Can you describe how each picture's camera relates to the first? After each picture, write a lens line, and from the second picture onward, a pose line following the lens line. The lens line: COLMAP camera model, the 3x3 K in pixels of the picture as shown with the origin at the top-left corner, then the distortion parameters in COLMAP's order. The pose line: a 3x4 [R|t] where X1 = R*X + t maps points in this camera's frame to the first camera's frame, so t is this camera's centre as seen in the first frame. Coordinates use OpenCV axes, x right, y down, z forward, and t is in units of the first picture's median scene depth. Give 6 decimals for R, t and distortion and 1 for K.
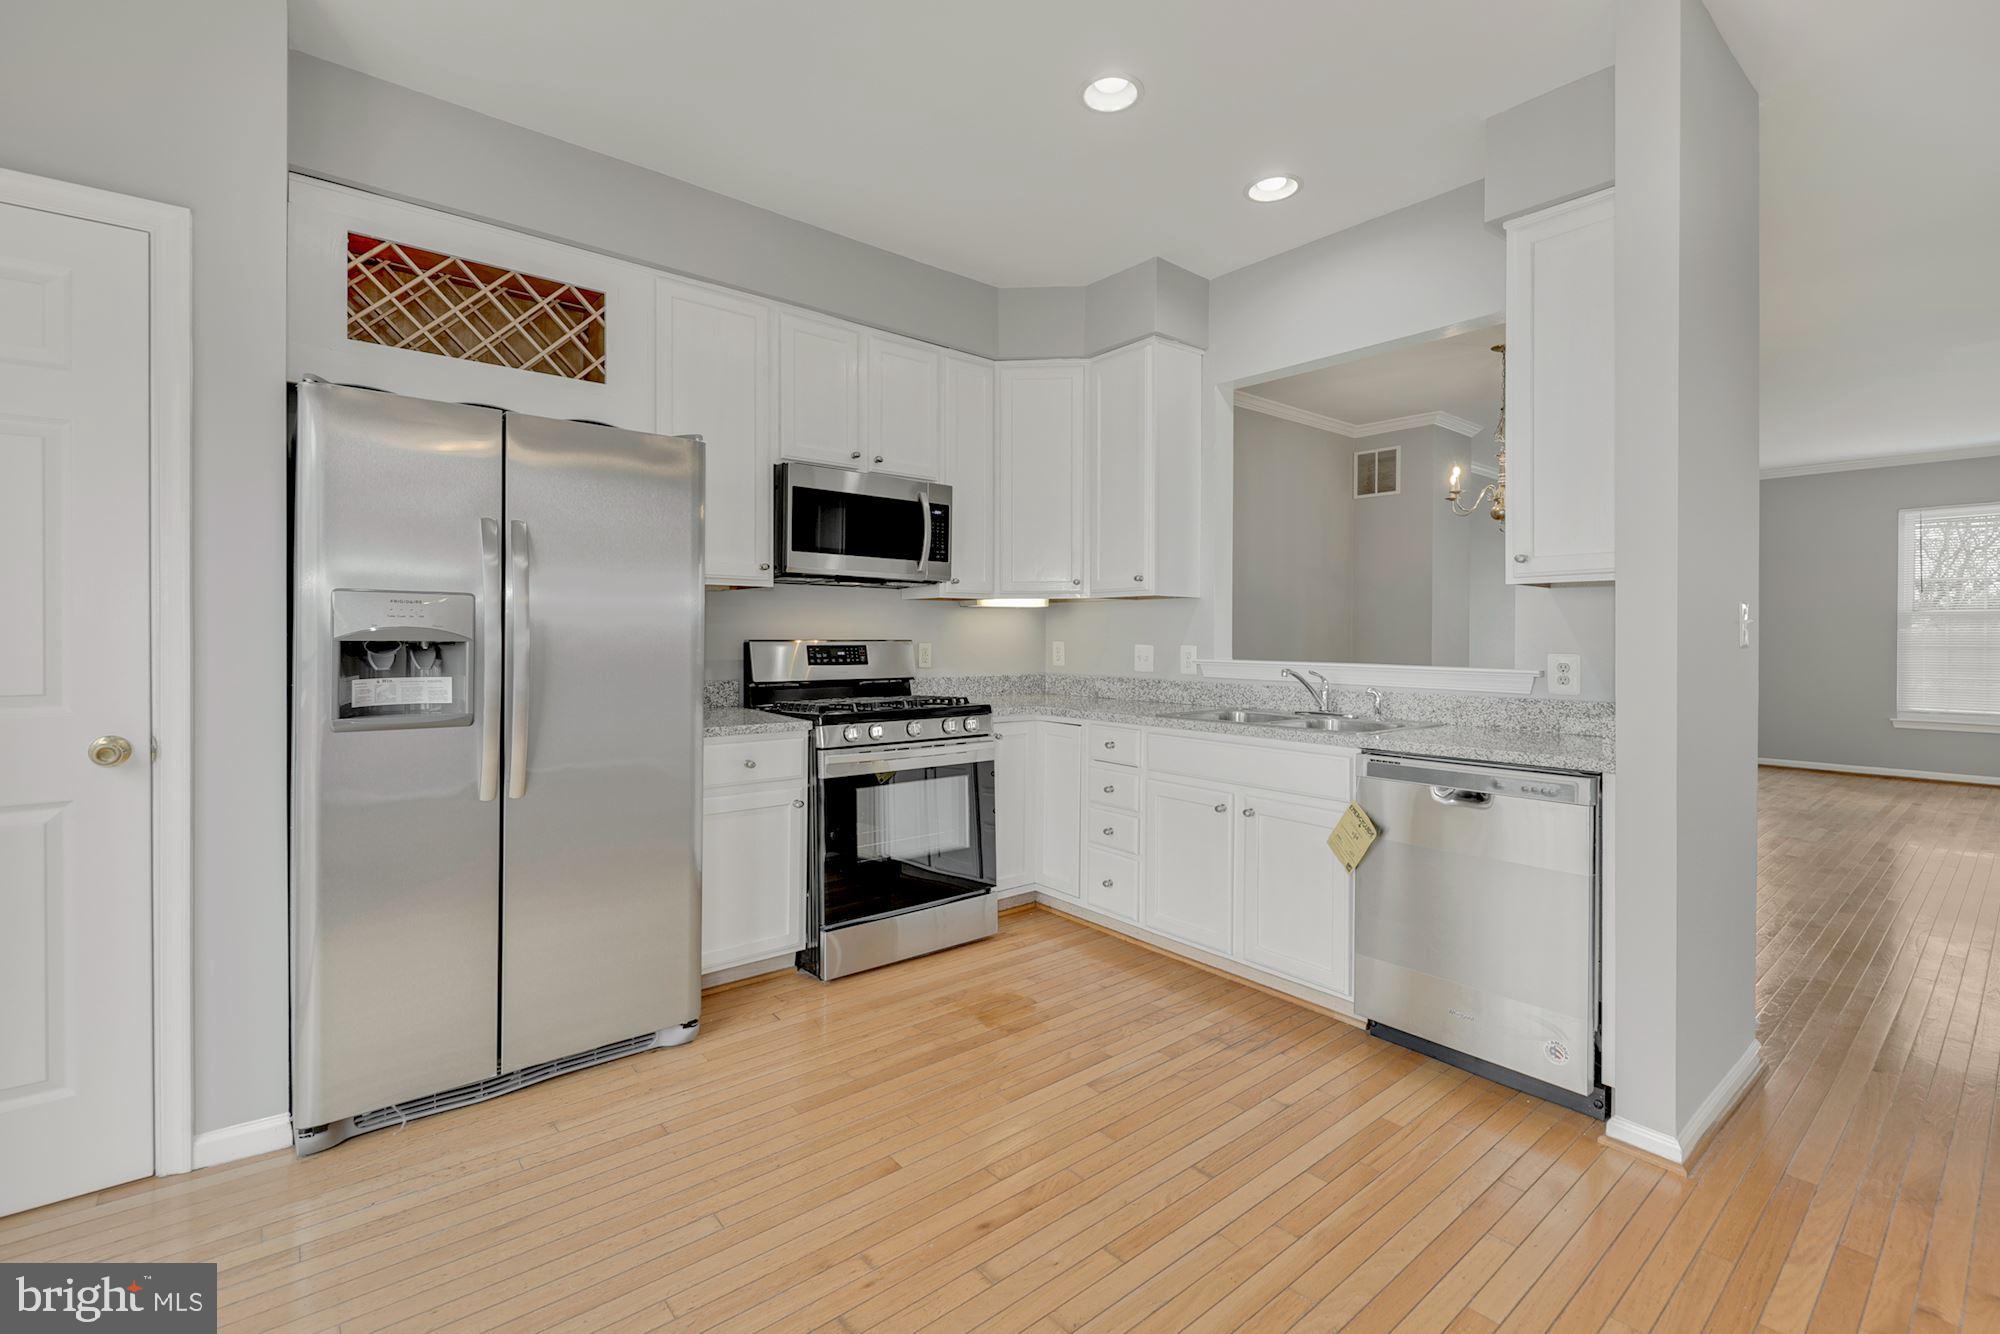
lens RADIAL K [[876.1, 0, 1000.6], [0, 876.1, 641.0], [0, 0, 1]] dist [0.012502, -0.005525]
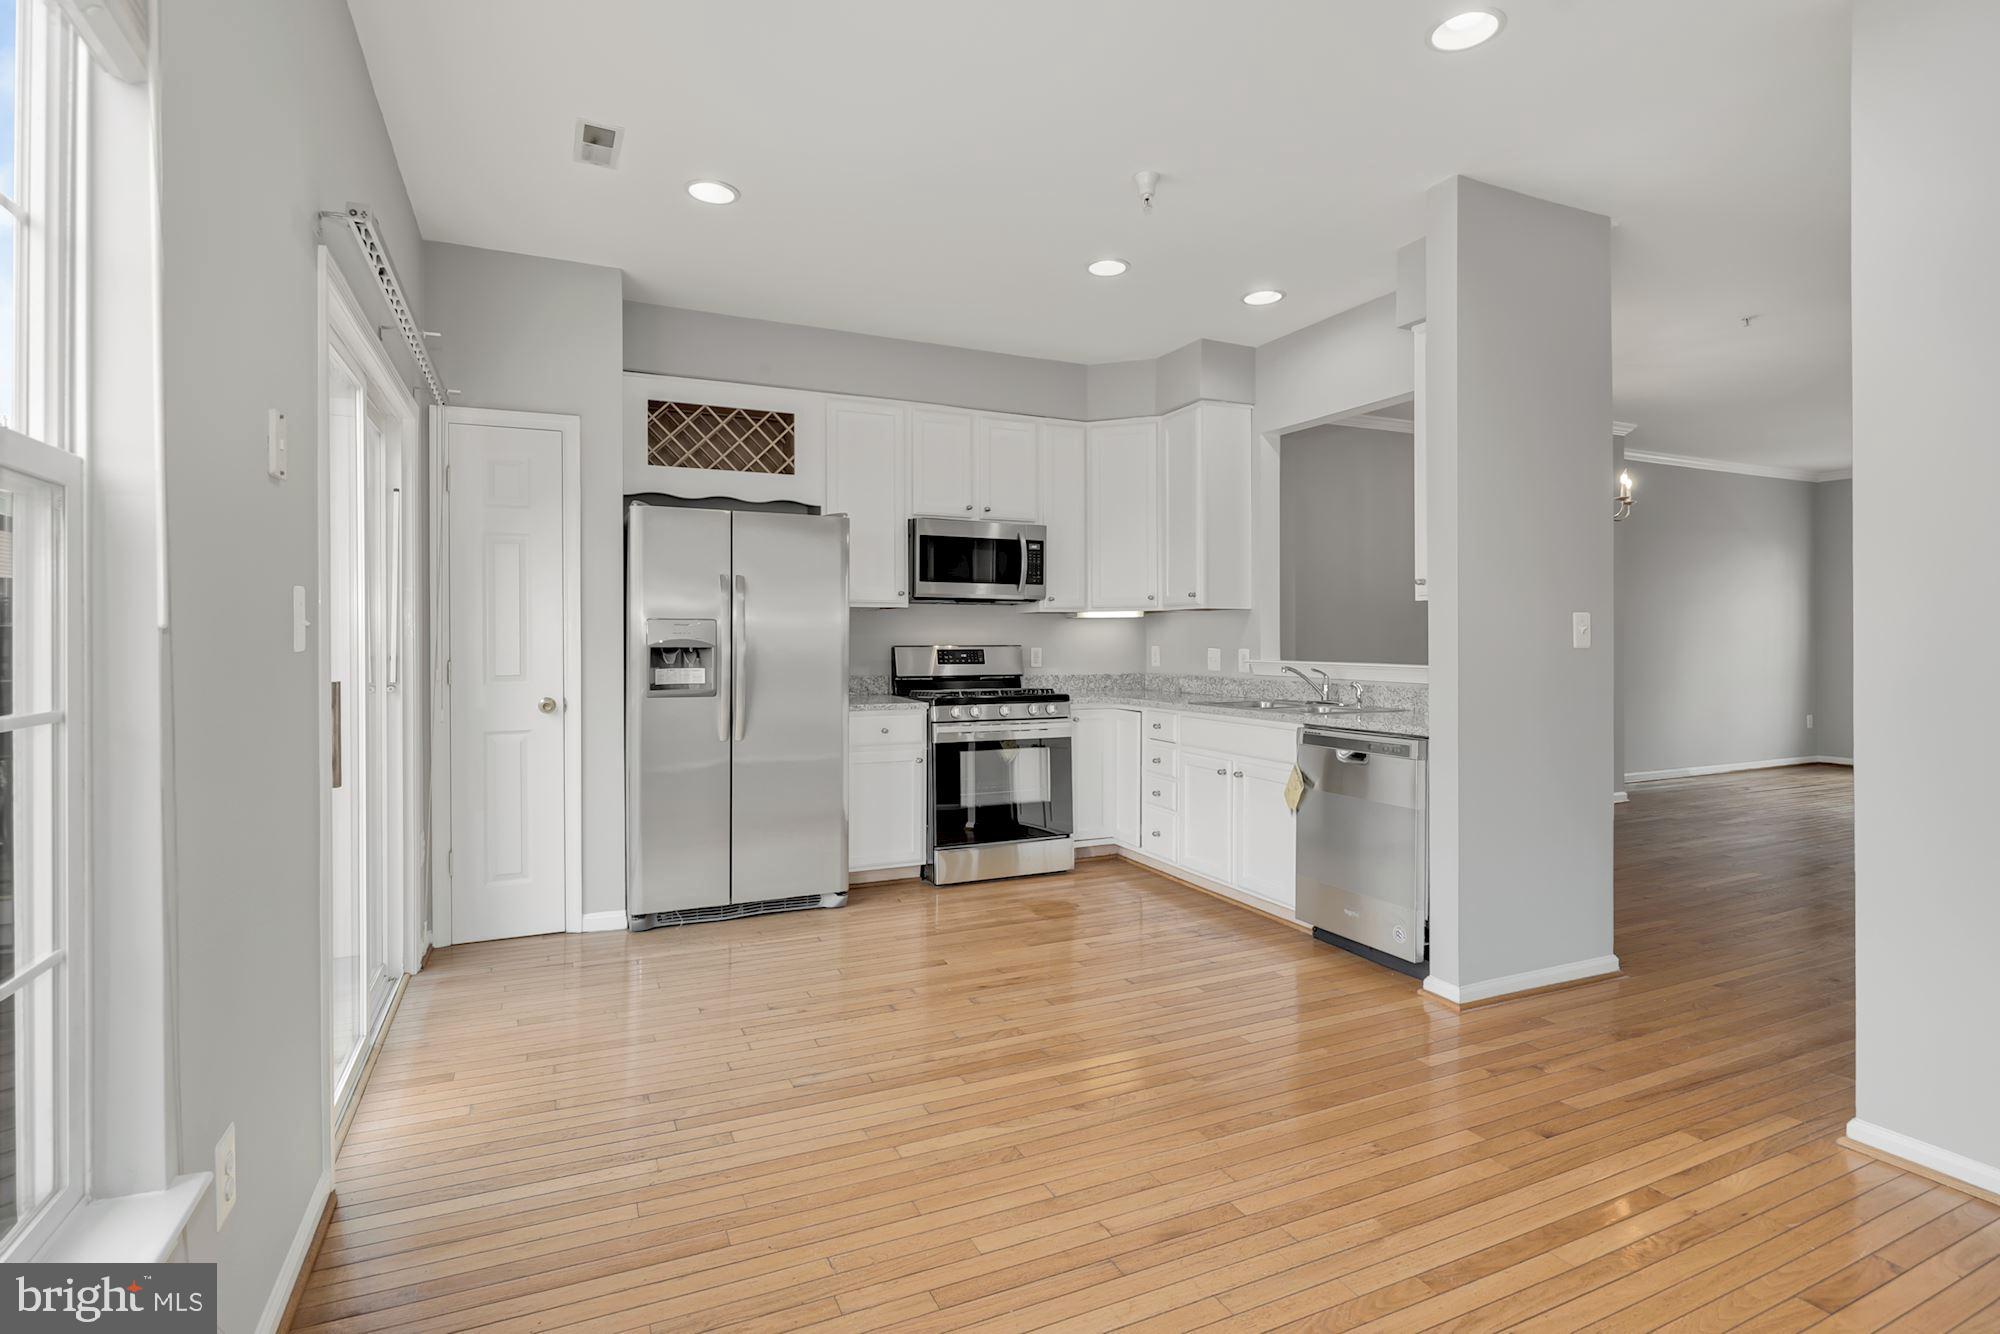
lens RADIAL K [[973.1, 0, 997.3], [0, 973.1, 641.7], [0, 0, 1]] dist [0.007301, -0.000372]
pose [[0.966403, -0.005717, -0.256967, 0.299928], [0.004413, 0.999974, -0.005650, 0.002228], [0.256992, 0.004326, 0.966404, -0.497170]]
